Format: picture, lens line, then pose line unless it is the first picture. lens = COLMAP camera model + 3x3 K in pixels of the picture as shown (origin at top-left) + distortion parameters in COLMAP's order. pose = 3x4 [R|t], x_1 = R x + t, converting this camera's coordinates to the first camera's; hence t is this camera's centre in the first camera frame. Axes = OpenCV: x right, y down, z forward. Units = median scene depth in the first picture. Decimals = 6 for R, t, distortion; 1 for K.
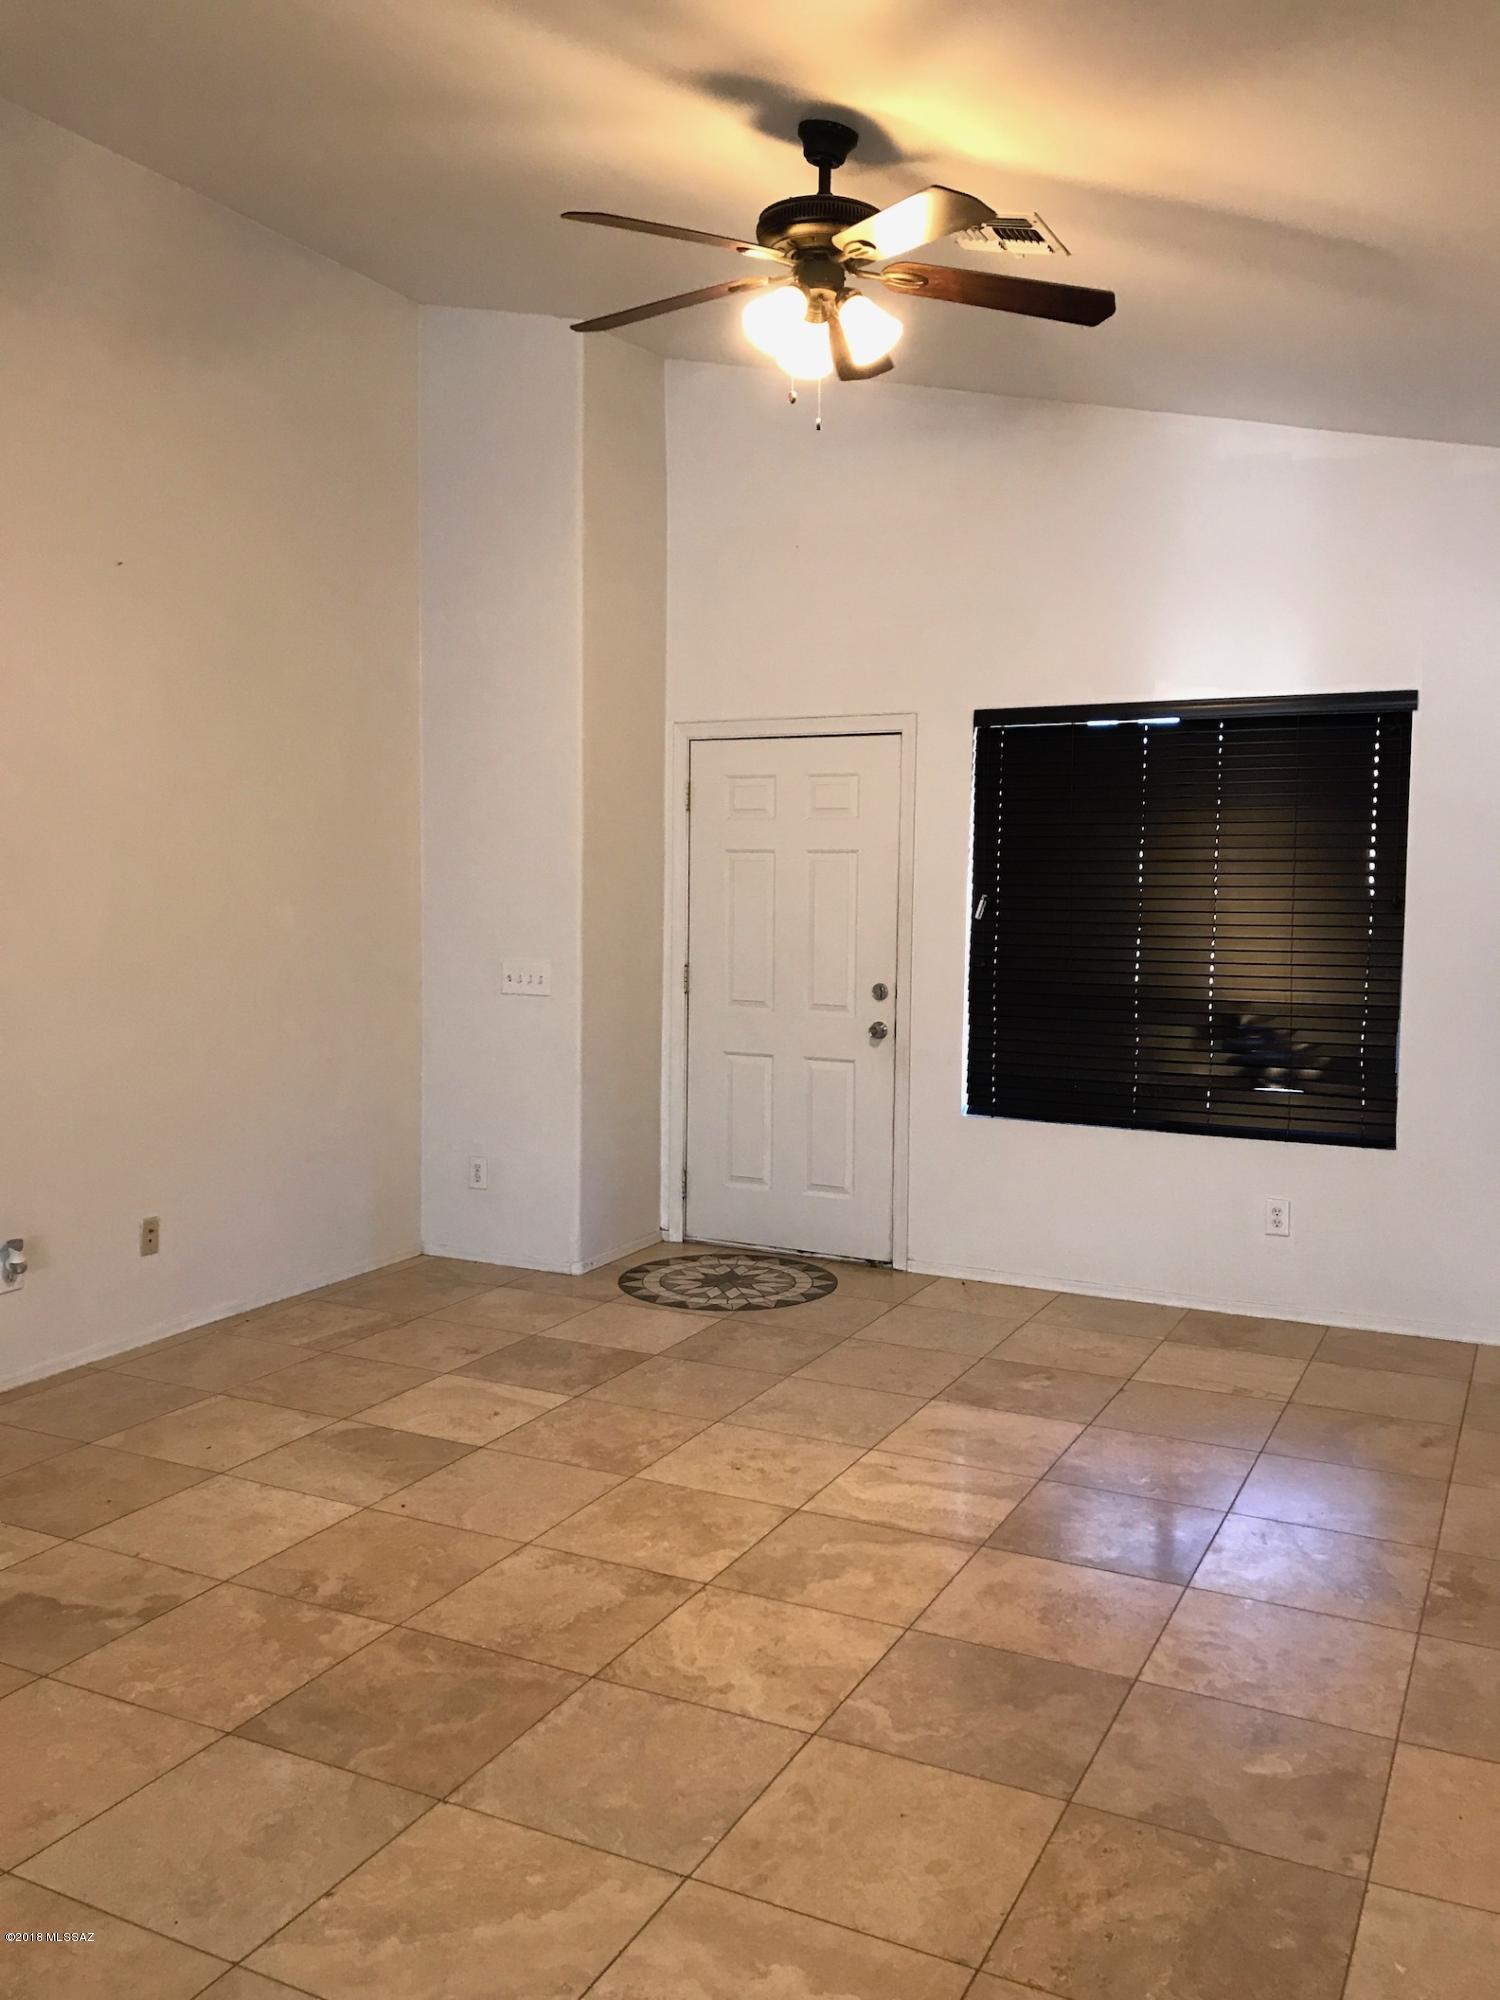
lens RADIAL K [[1634.5, 0, 756.2], [0, 1634.5, 994.4], [0, 0, 1]] dist [0.039811, -0.046582]
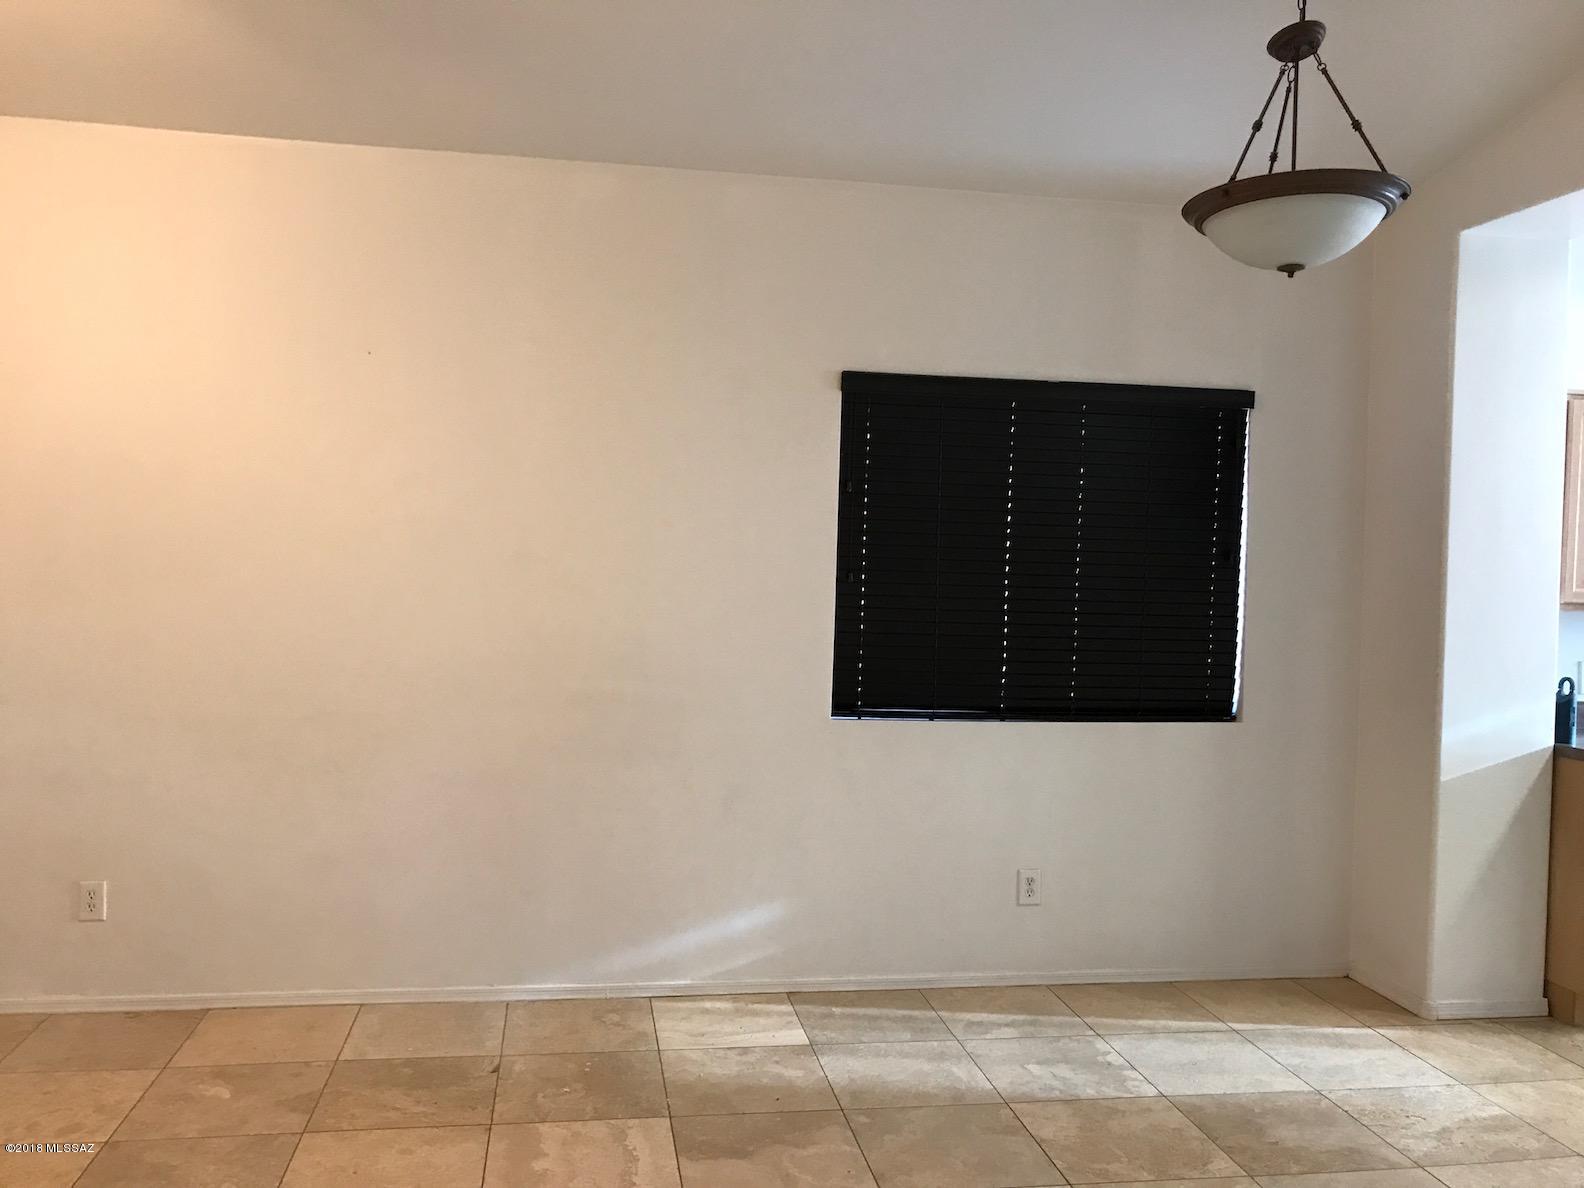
lens RADIAL K [[1294.5, 0, 776.9], [0, 1294.5, 585.9], [0, 0, 1]] dist [0.039811, -0.046582]
pose [[-0.579162, -0.046385, 0.813892, -0.569857], [0.027126, 0.996731, 0.076108, -0.053783], [-0.814761, 0.066156, -0.576010, 0.722578]]
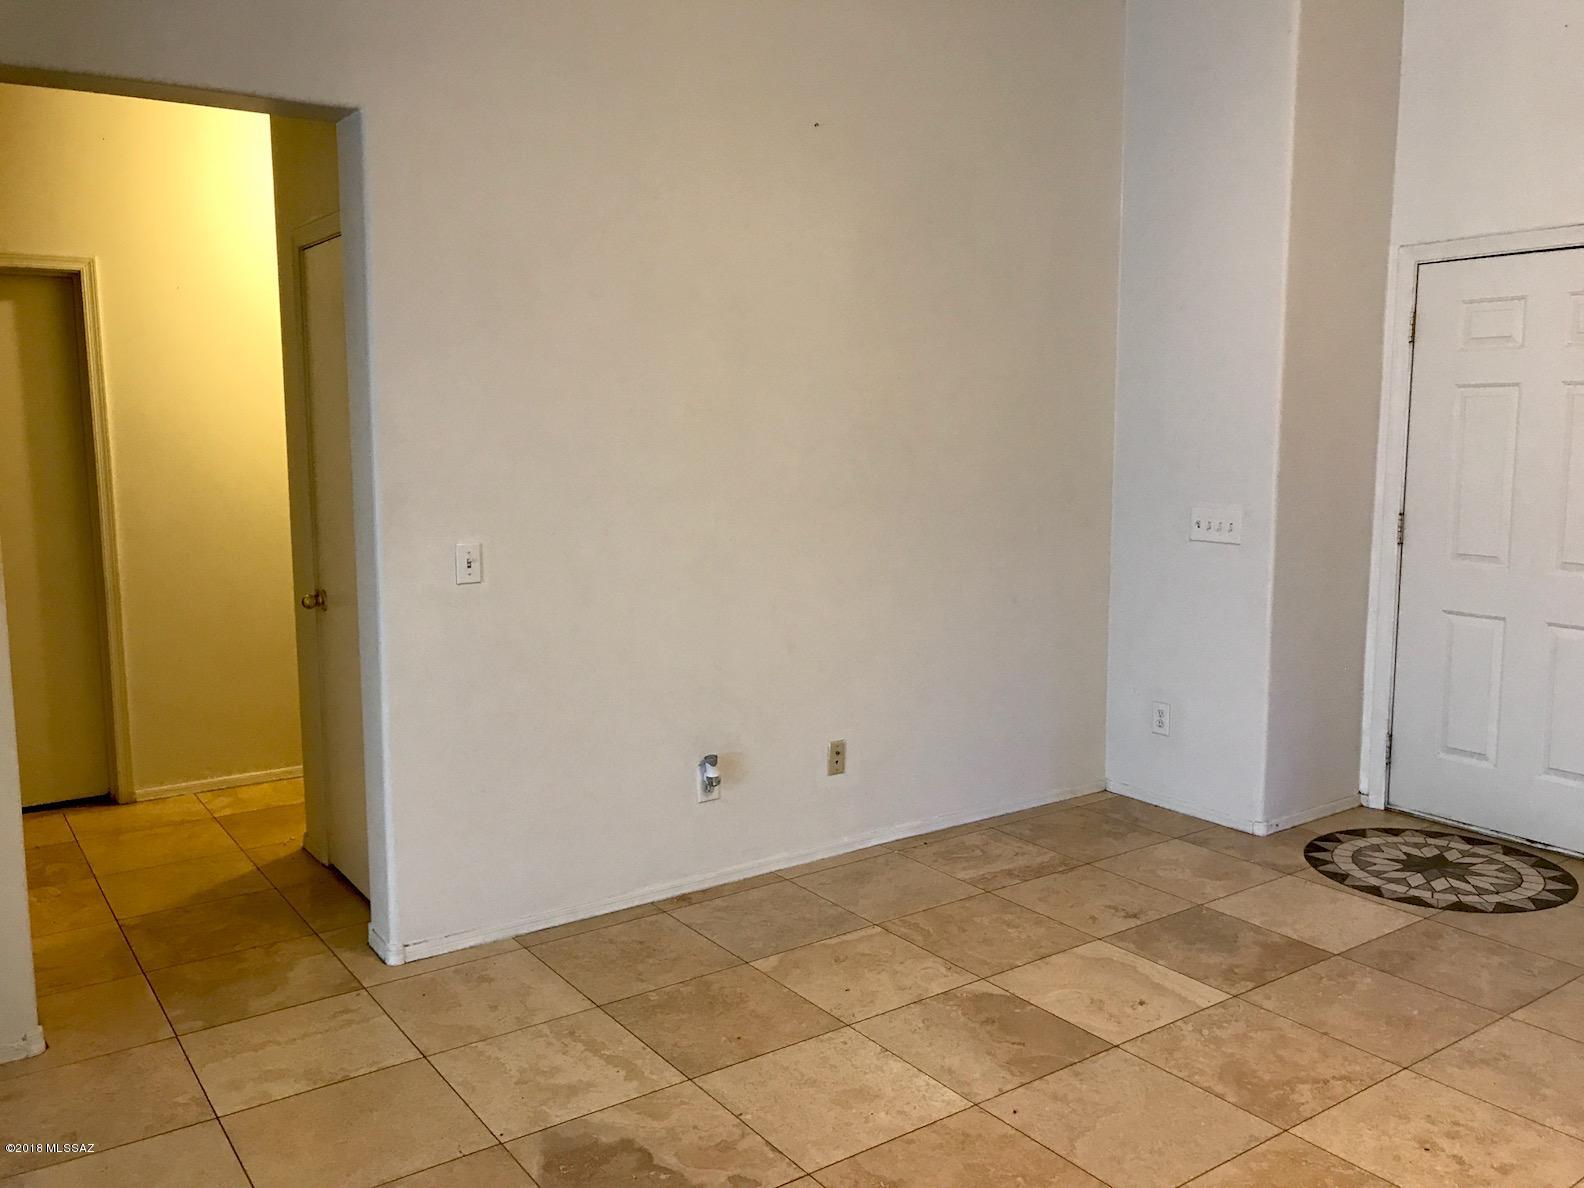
lens RADIAL K [[1294.5, 0, 805.3], [0, 1294.5, 578.2], [0, 0, 1]] dist [0.039811, -0.046582]
pose [[0.883411, 0.043047, -0.466617, 0.005276], [-0.021576, 0.998452, 0.051262, -0.015101], [0.468101, -0.035217, 0.882973, 0.256848]]
